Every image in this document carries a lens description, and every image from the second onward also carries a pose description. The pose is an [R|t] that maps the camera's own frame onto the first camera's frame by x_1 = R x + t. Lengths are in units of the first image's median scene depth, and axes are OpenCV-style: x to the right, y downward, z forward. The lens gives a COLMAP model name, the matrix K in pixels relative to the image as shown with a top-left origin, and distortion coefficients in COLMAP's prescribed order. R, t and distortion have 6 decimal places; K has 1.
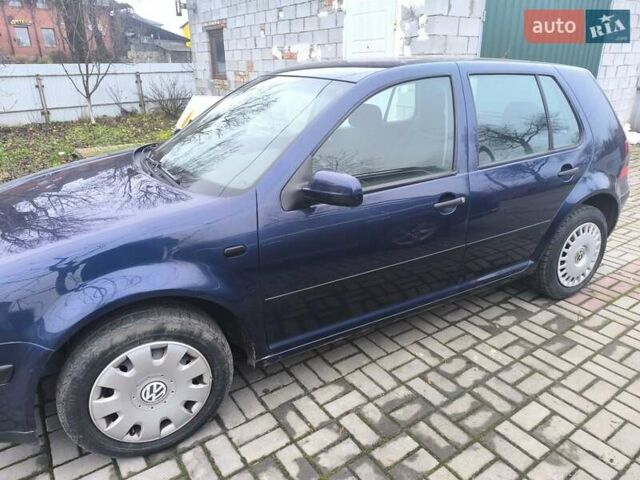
lens RADIAL K [[436.3, 0, 316.9], [0, 436.3, 240.8], [0, 0, 1]] dist [0.014128, -0.018570]
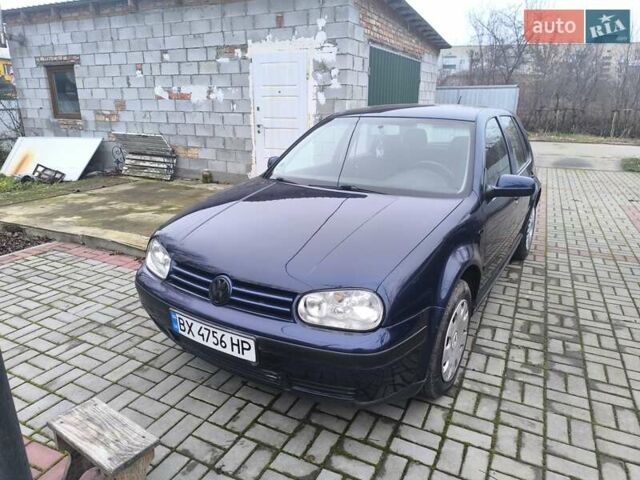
lens RADIAL K [[437.8, 0, 322.5], [0, 437.8, 239.1], [0, 0, 1]] dist [0.009048, -0.016139]
pose [[0.874057, -0.128278, 0.468582, -0.894020], [0.167469, 0.984950, -0.042745, 0.014108], [-0.456046, 0.115835, 0.882385, -0.046477]]
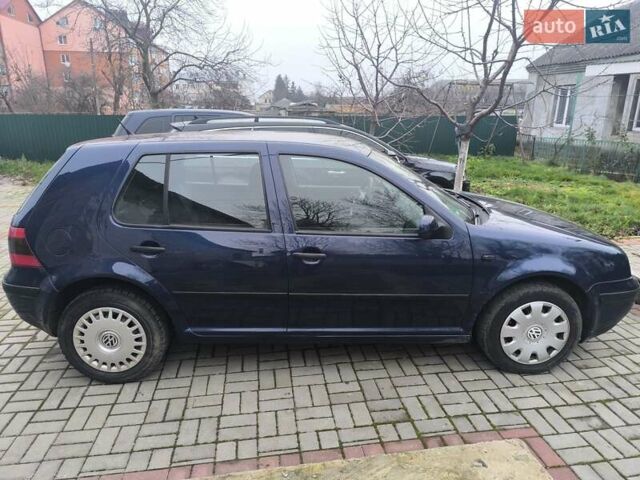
lens RADIAL K [[436.3, 0, 316.9], [0, 436.3, 240.8], [0, 0, 1]] dist [0.014128, -0.018570]
pose [[-0.893953, -0.125099, 0.430348, -0.529471], [0.167271, 0.797722, 0.579362, -0.921944], [-0.415775, 0.589907, -0.692200, 2.098547]]
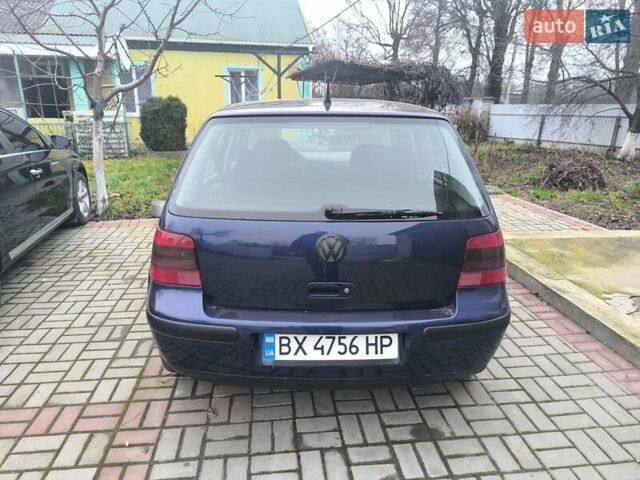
lens RADIAL K [[437.3, 0, 315.4], [0, 437.3, 238.8], [0, 0, 1]] dist [0.009682, -0.016547]
pose [[-0.470781, 0.263387, -0.842017, 1.333590], [-0.330153, 0.832457, 0.444989, -0.664775], [0.818147, 0.487486, -0.304947, 1.624081]]
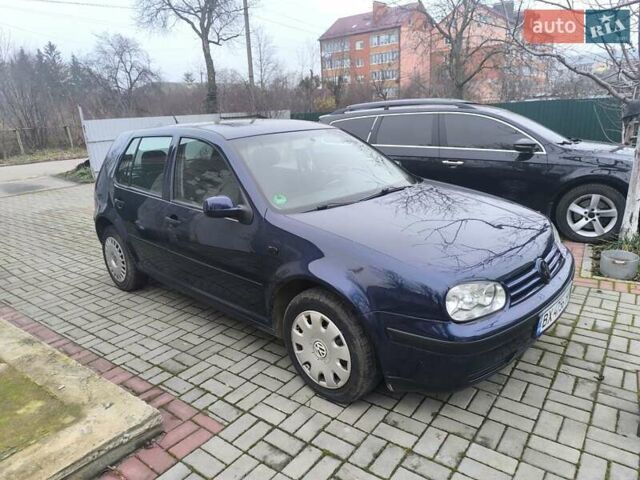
lens RADIAL K [[436.3, 0, 316.9], [0, 436.3, 240.8], [0, 0, 1]] dist [0.014128, -0.018570]
pose [[-0.313516, -0.248553, 0.916476, -1.377802], [0.398270, 0.841726, 0.364524, -0.541491], [-0.862026, 0.479289, -0.164904, 1.286269]]
